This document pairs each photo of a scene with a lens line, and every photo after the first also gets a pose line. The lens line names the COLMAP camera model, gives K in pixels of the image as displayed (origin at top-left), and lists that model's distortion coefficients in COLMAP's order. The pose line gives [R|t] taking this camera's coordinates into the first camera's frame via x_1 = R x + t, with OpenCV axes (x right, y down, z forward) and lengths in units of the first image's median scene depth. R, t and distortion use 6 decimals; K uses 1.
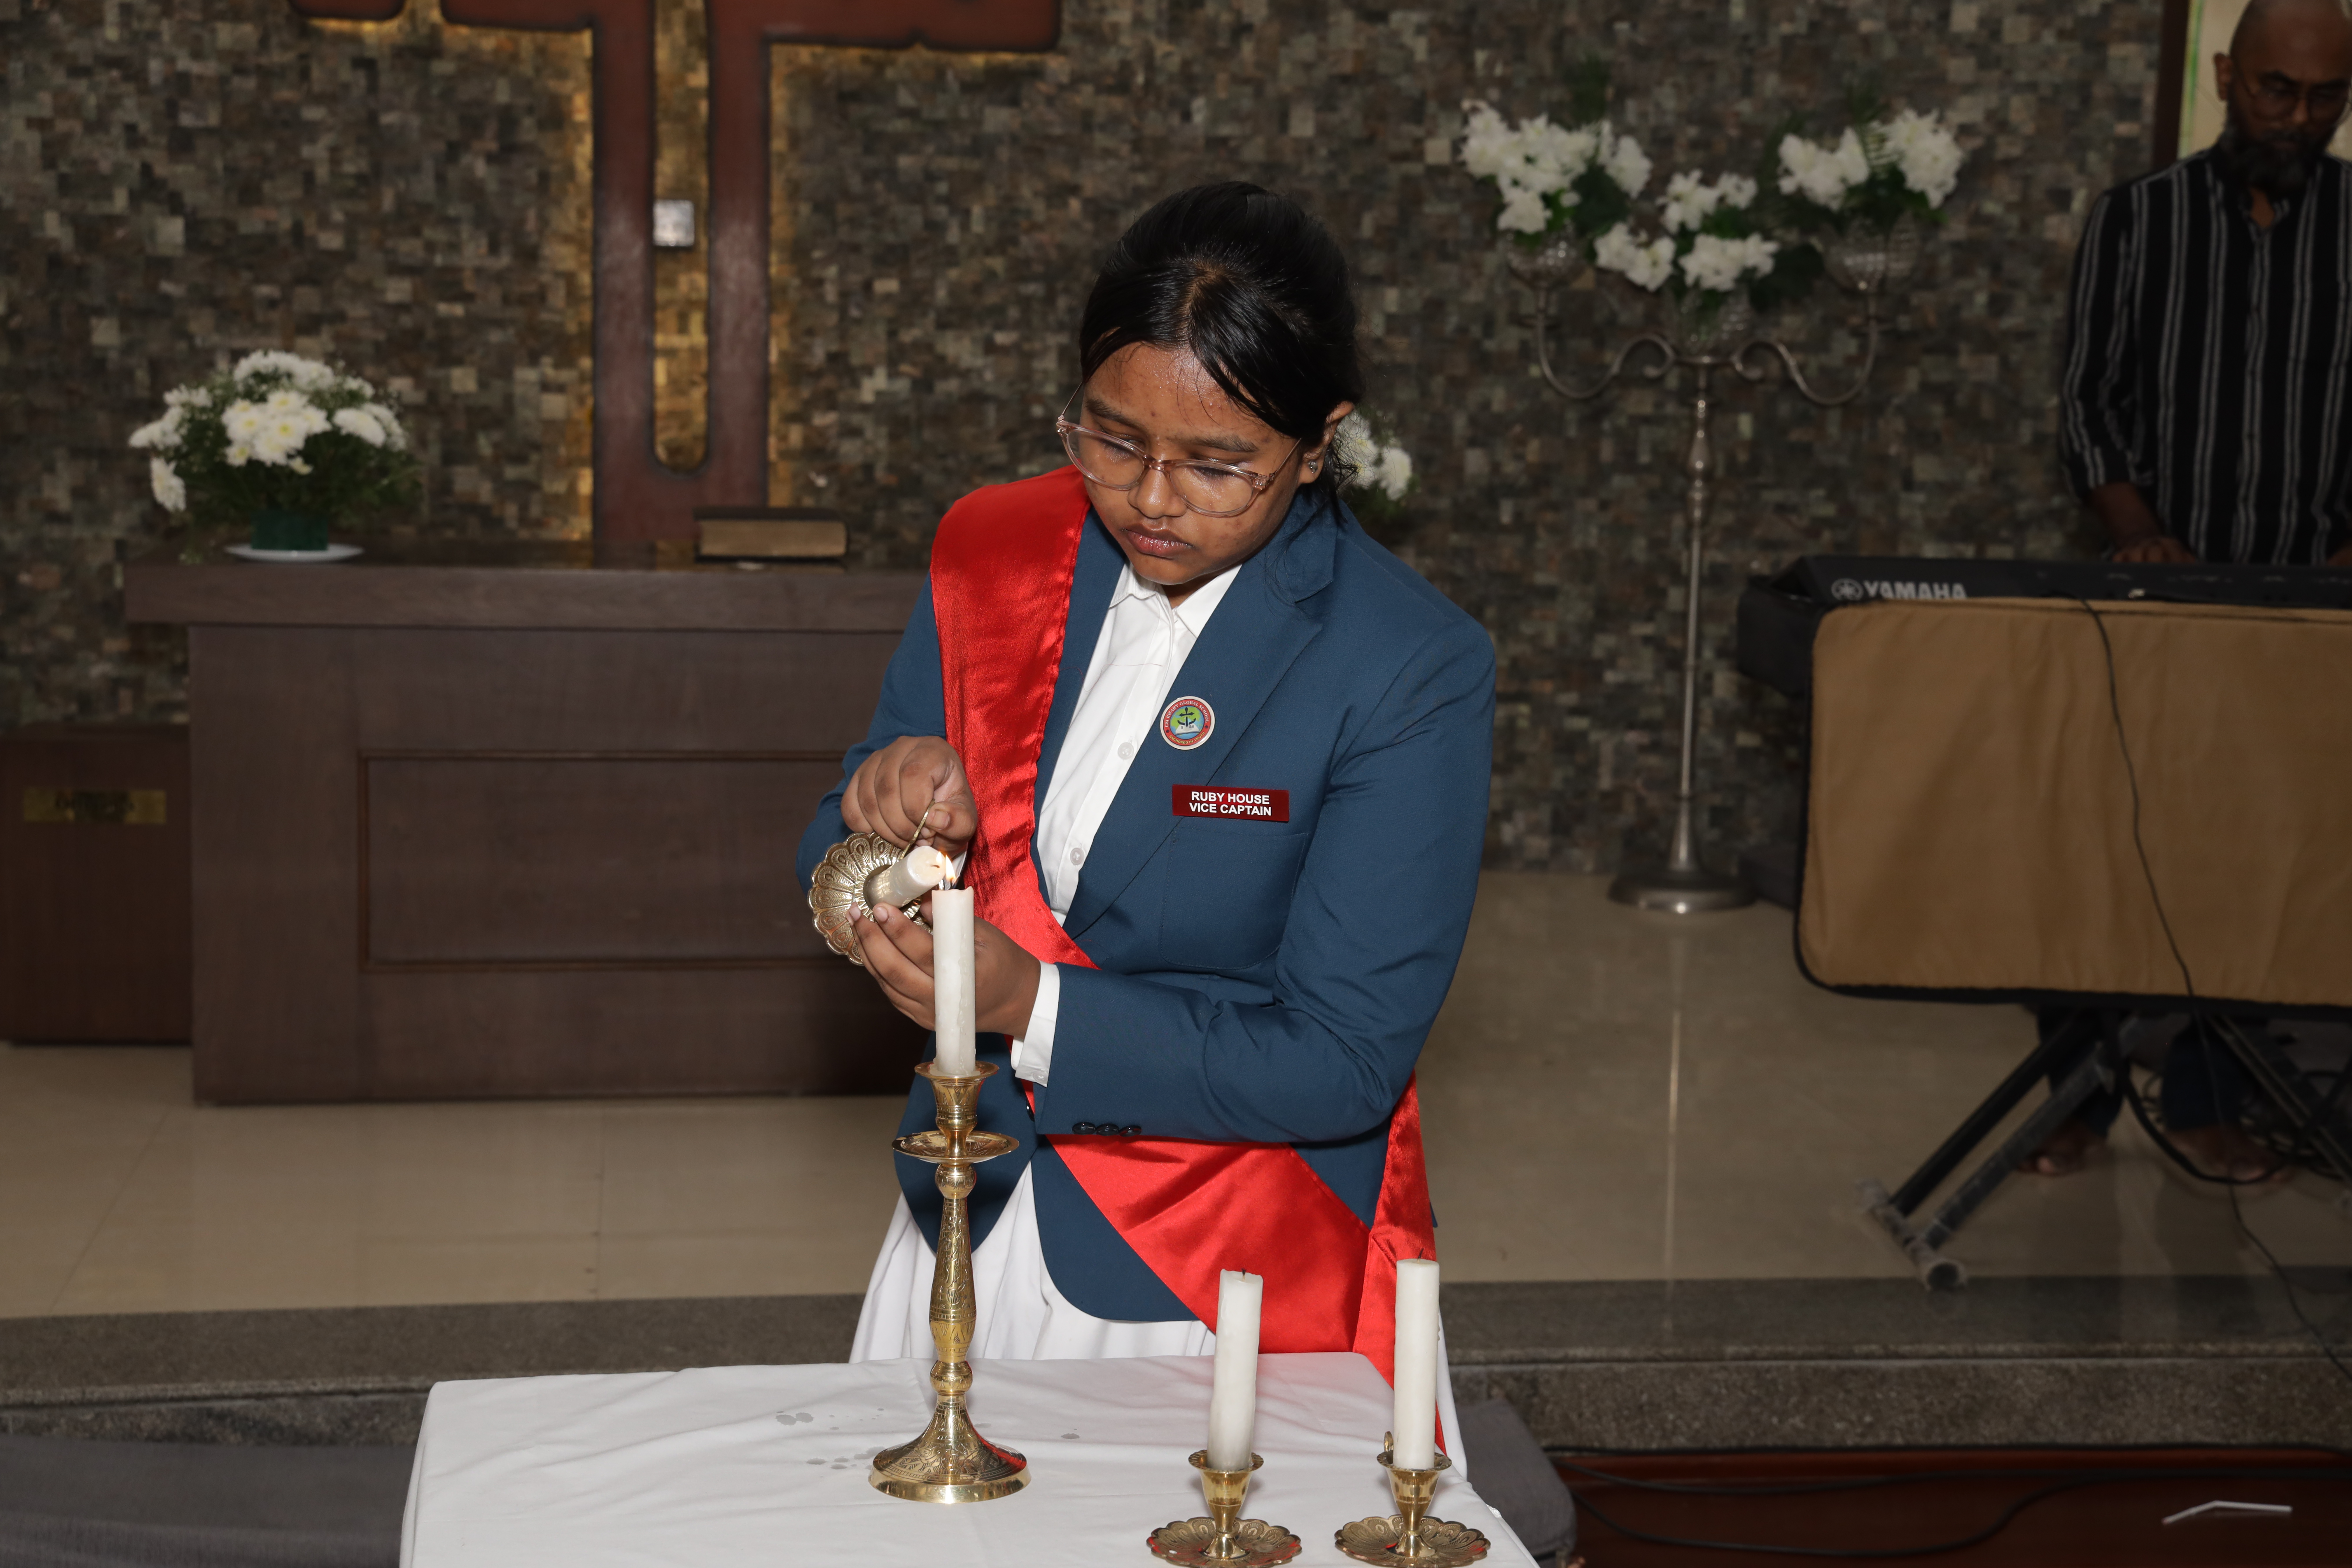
lens RADIAL K [[3636.5, 0, 1188.7], [0, 3636.5, 799.5], [0, 0, 1]] dist [0.220836, 0.000000]
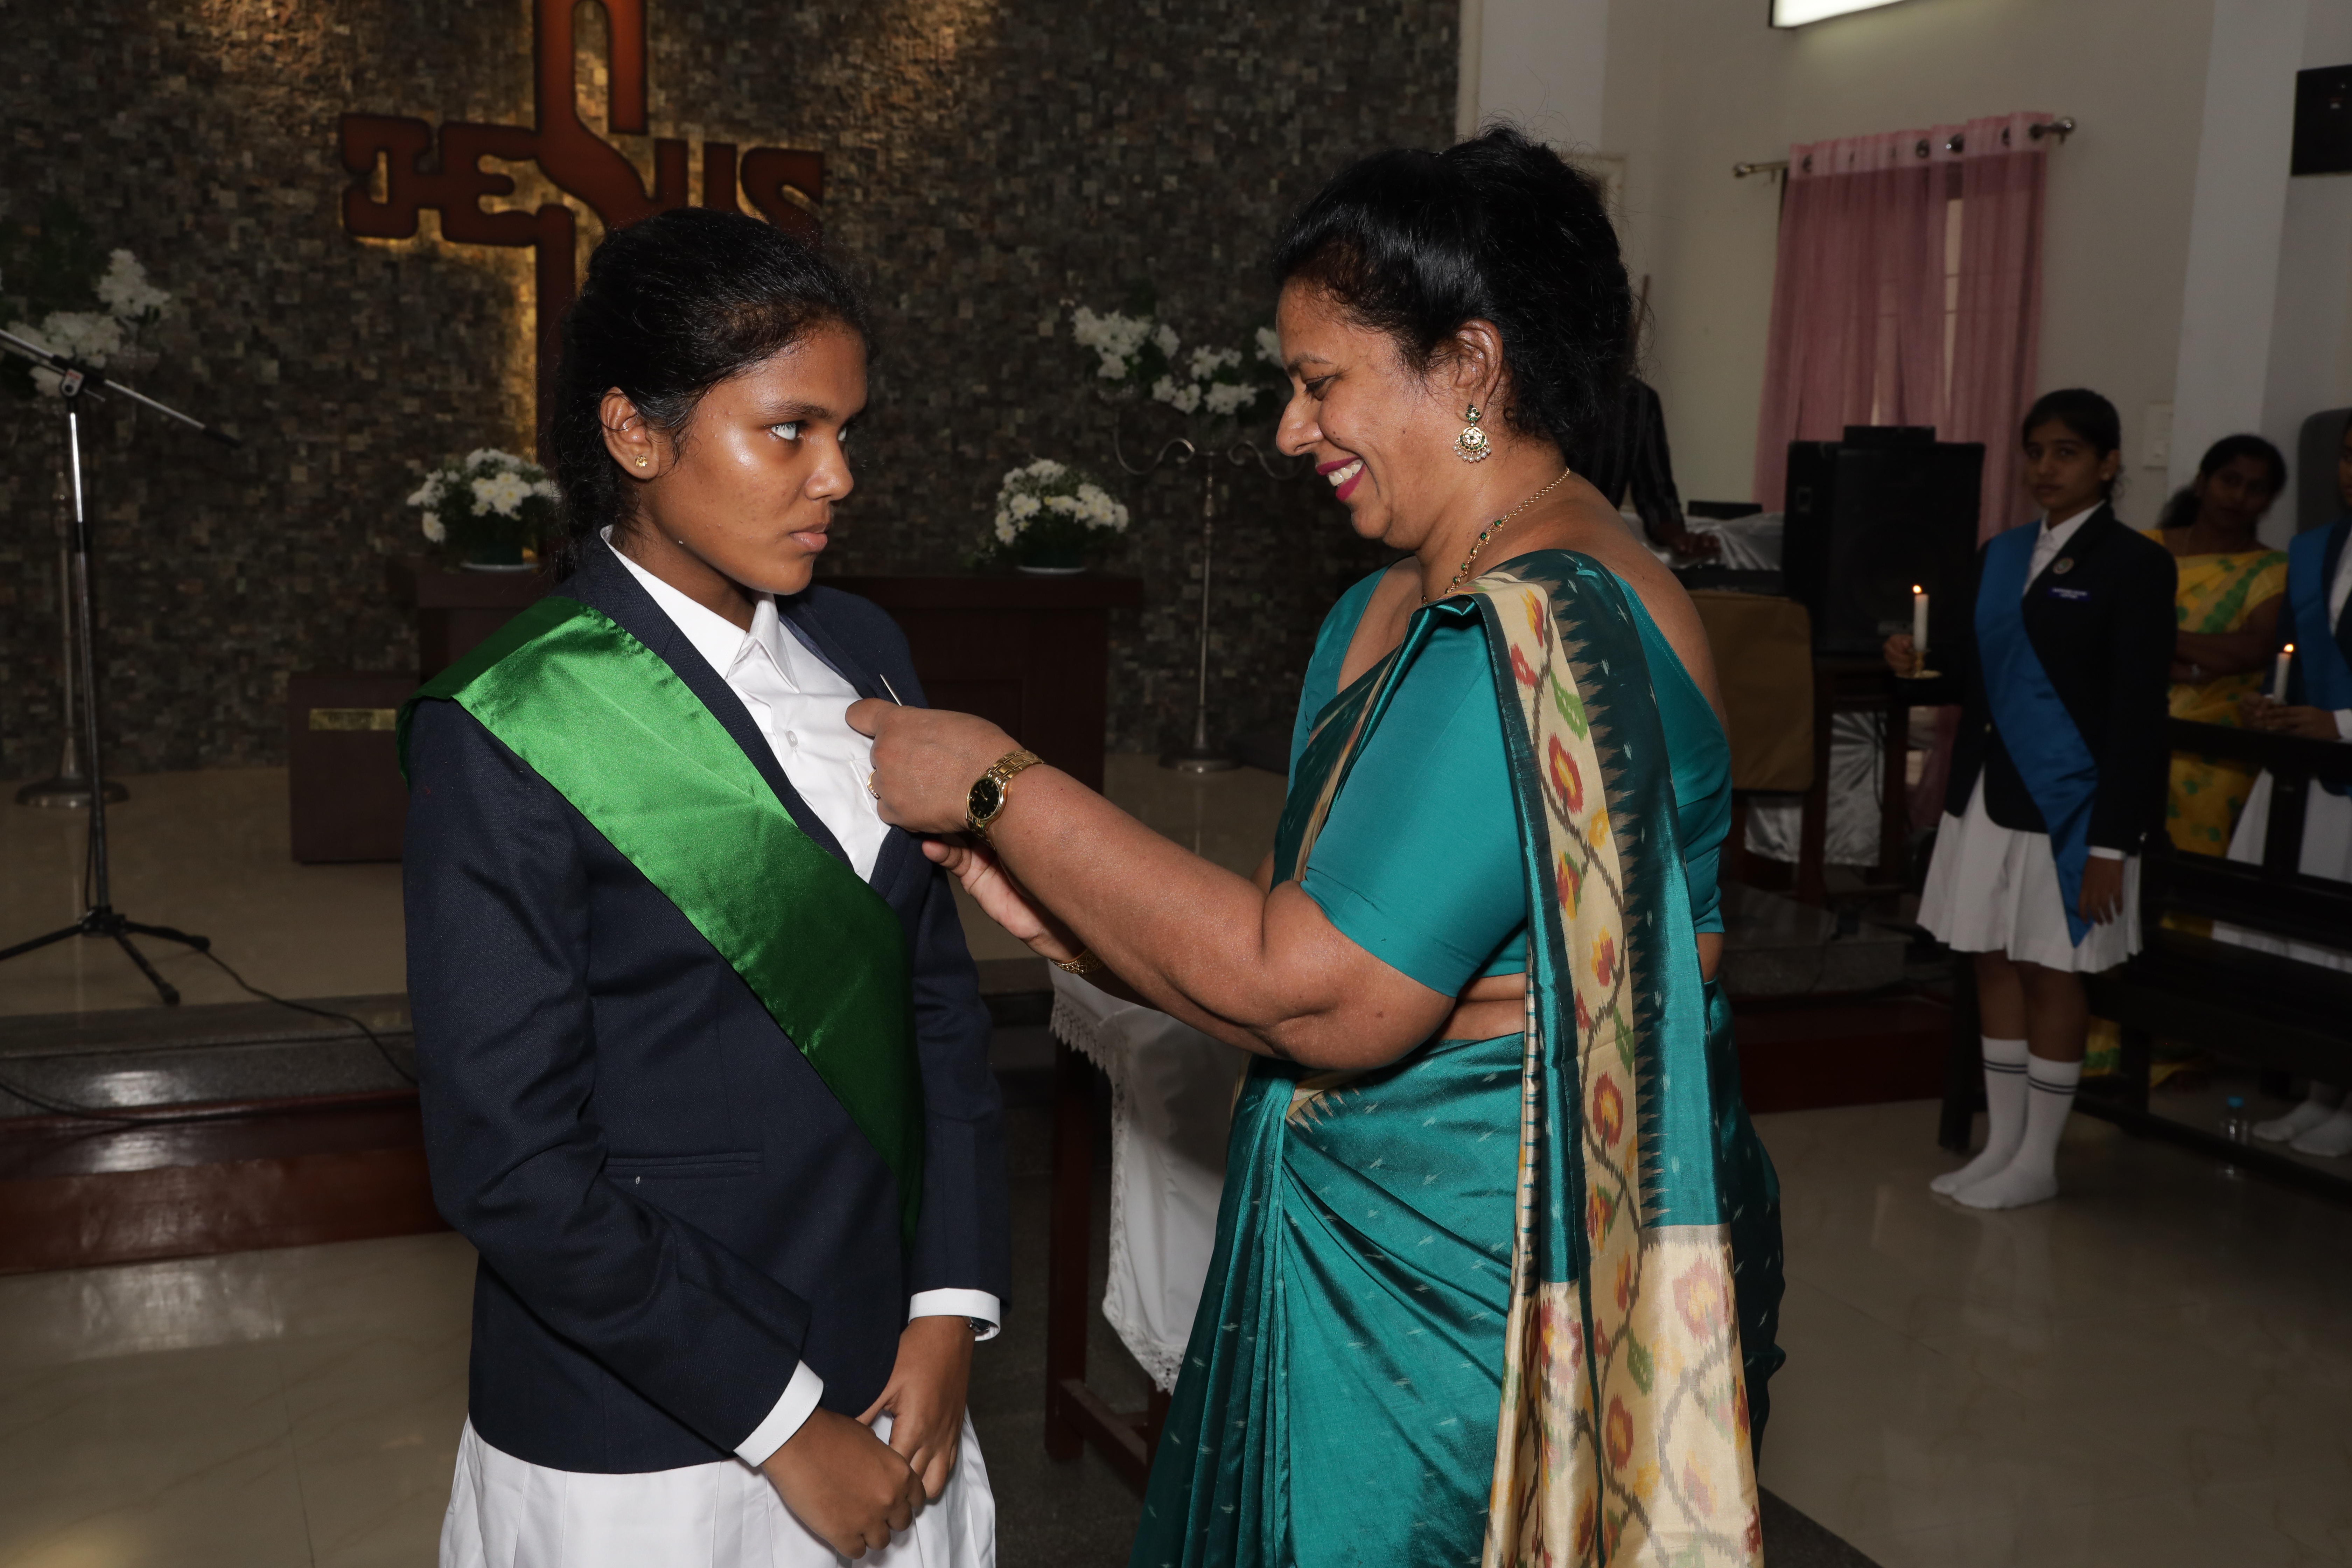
lens RADIAL K [[2524.0, 0, 1154.7], [0, 2524.0, 774.2], [0, 0, 1]] dist [0.113024, 0.000000]
pose [[0.972458, -0.025972, 0.231626, -0.161887], [0.022905, 0.999611, 0.015923, 0.011757], [-0.231949, -0.010180, 0.972675, -0.156368]]
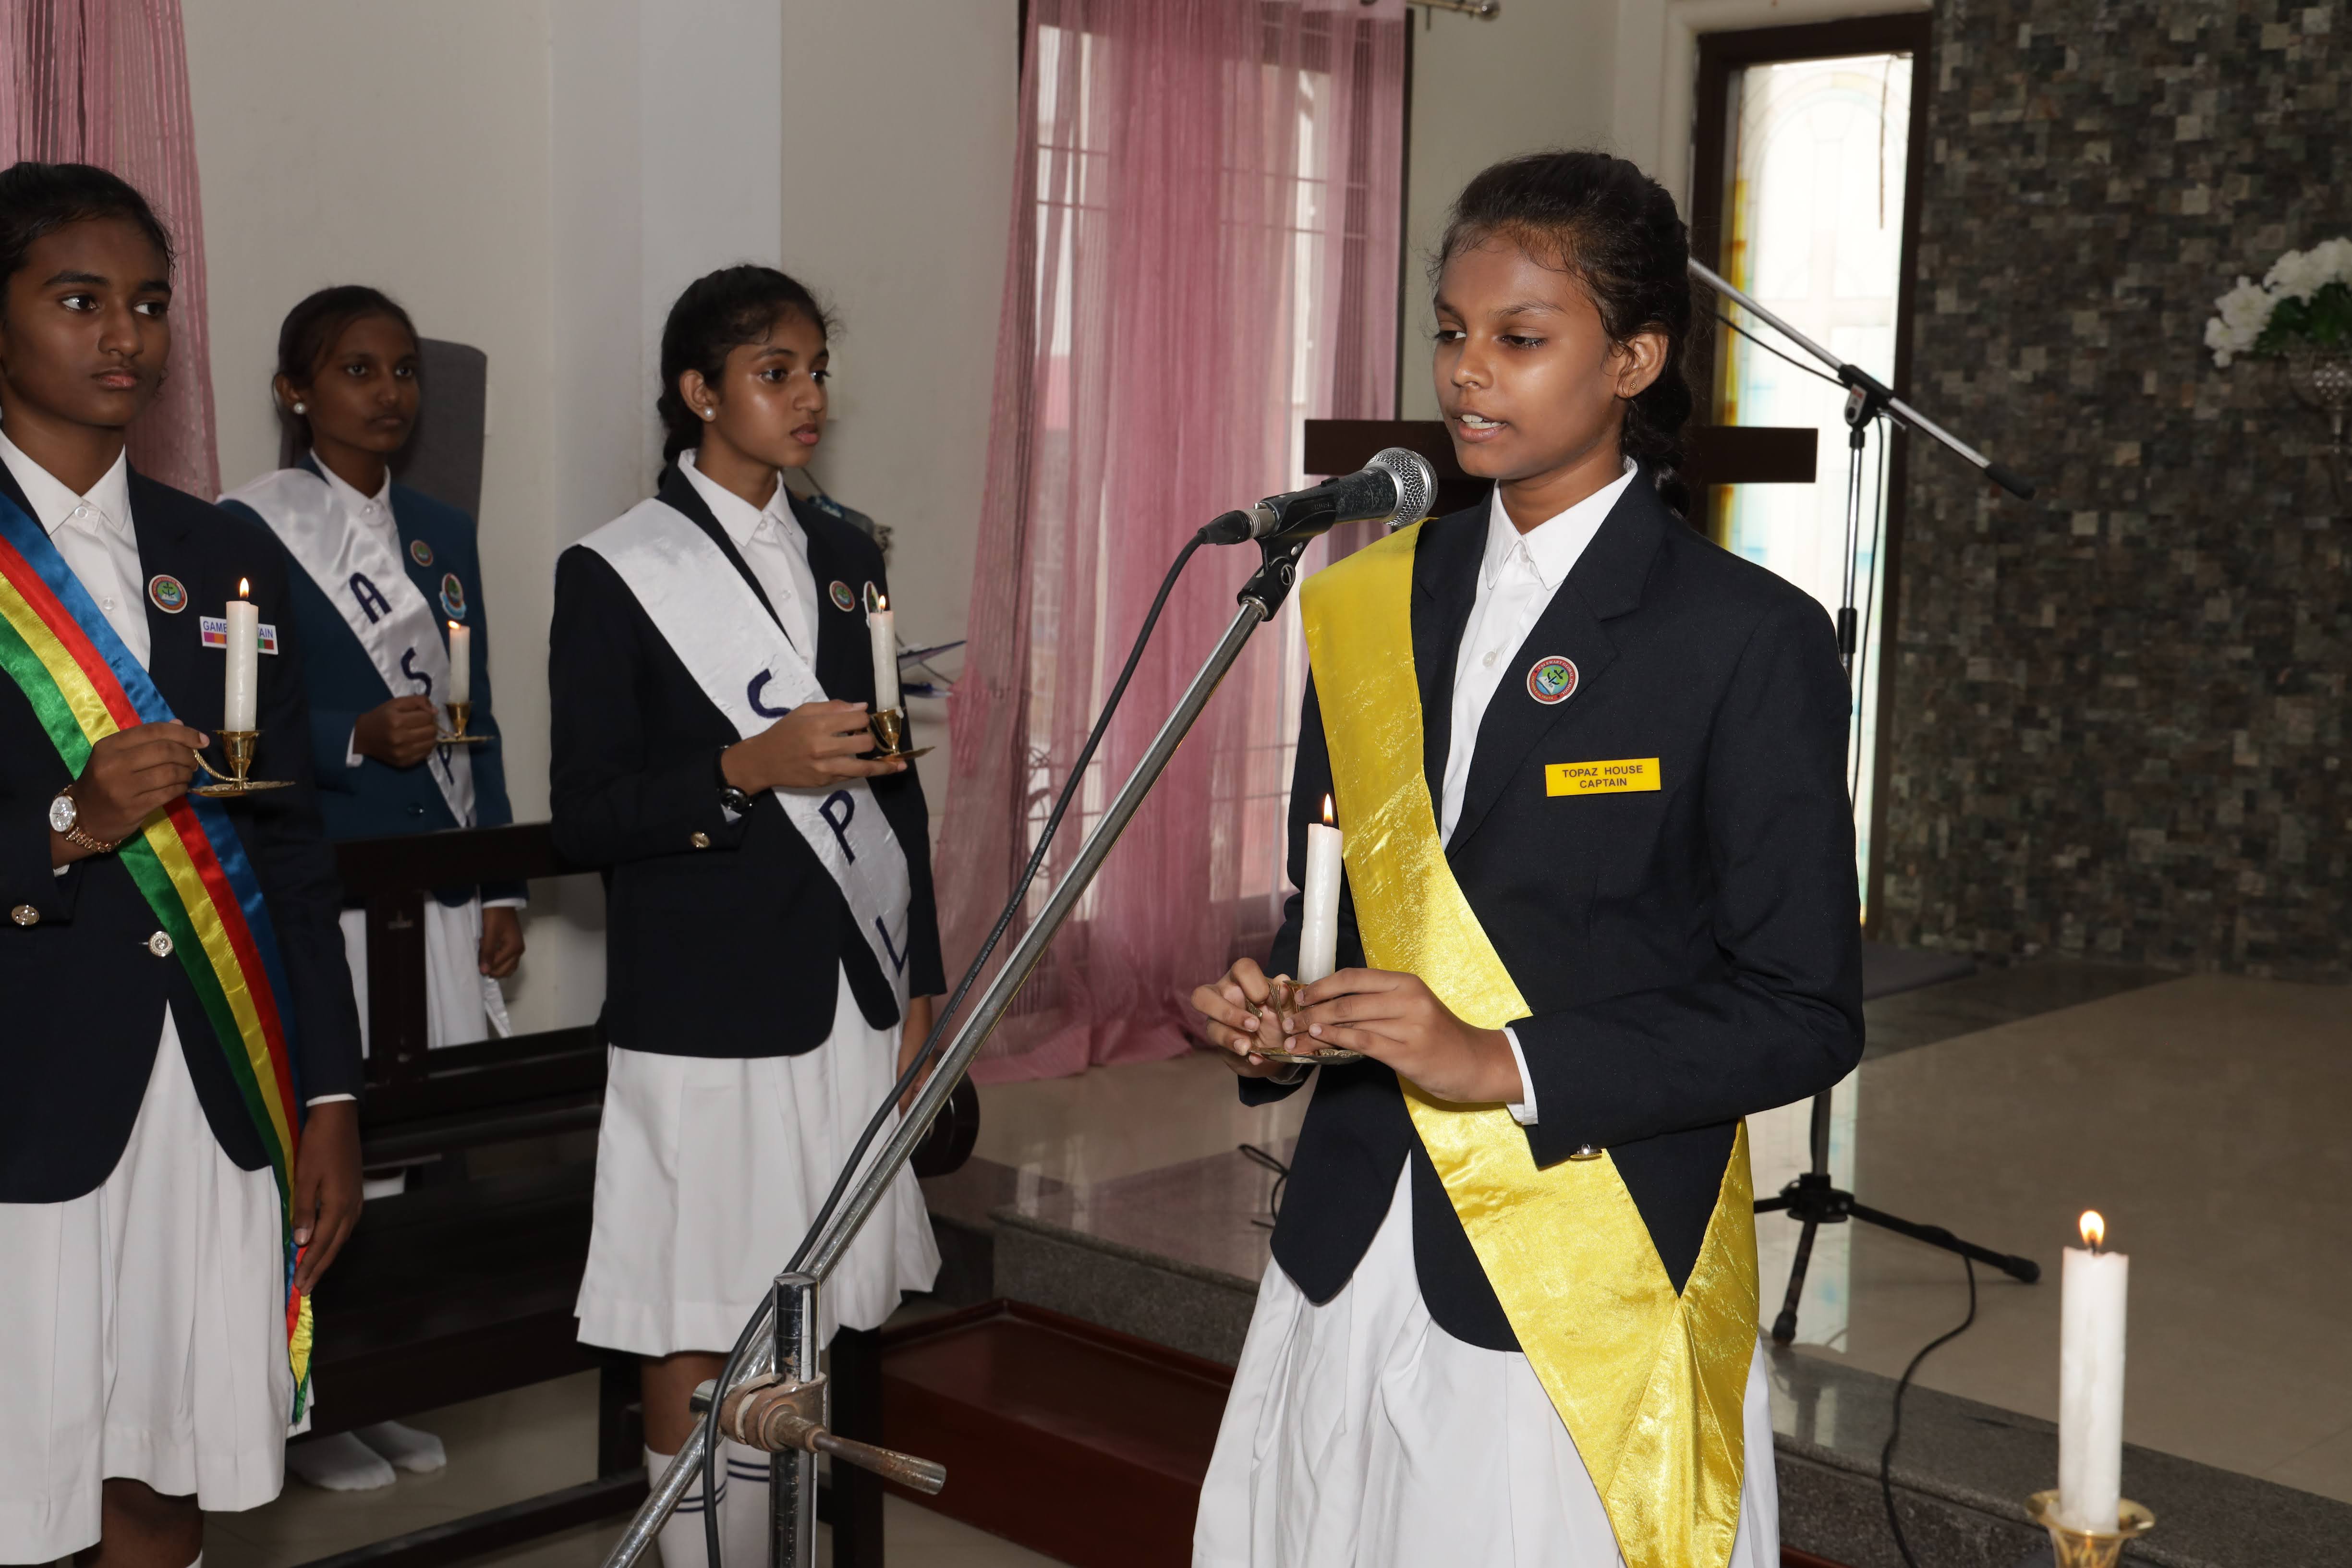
lens RADIAL K [[2975.0, 0, 1171.1], [0, 2975.0, 800.2], [0, 0, 1]] dist [0.163970, 0.000000]
pose [[0.605616, 0.087884, -0.790889, 0.086724], [-0.108876, 0.993687, 0.027048, -0.018542], [0.788273, 0.069728, 0.611362, 0.159467]]
